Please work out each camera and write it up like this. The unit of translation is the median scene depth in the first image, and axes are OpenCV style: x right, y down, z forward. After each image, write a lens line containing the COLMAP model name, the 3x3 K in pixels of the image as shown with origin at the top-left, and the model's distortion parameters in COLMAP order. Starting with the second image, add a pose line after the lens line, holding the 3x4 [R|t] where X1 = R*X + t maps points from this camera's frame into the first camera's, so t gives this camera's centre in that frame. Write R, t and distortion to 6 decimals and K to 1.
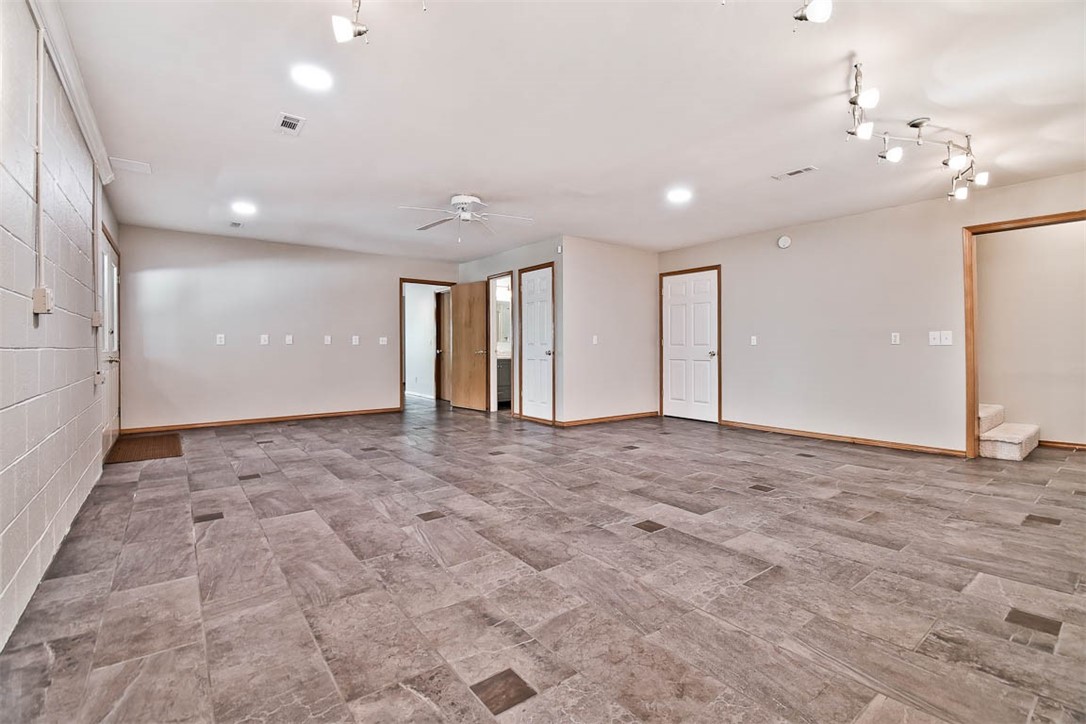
lens RADIAL K [[483.9, 0, 545.4], [0, 483.9, 349.4], [0, 0, 1]] dist [0.000321, -0.008094]
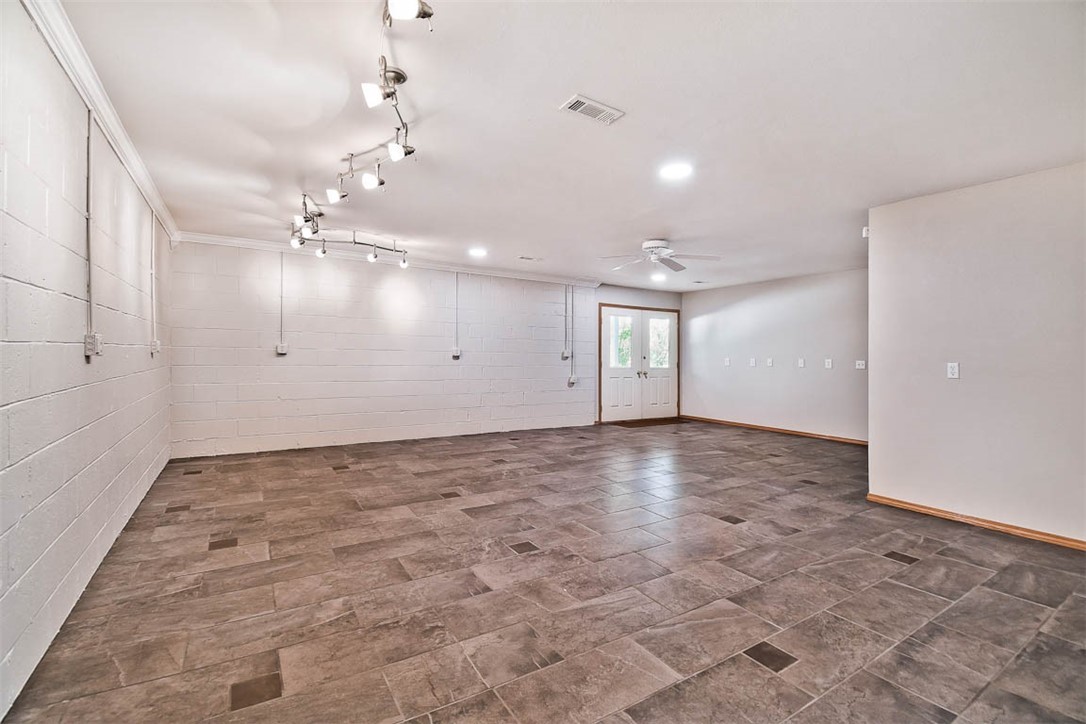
lens RADIAL K [[483.9, 0, 545.4], [0, 483.9, 349.4], [0, 0, 1]] dist [0.000321, -0.008094]
pose [[-0.104600, -0.021532, -0.994281, 1.772884], [-0.021541, 0.999580, -0.019380, -0.045528], [0.994281, 0.019390, -0.105020, 1.561812]]
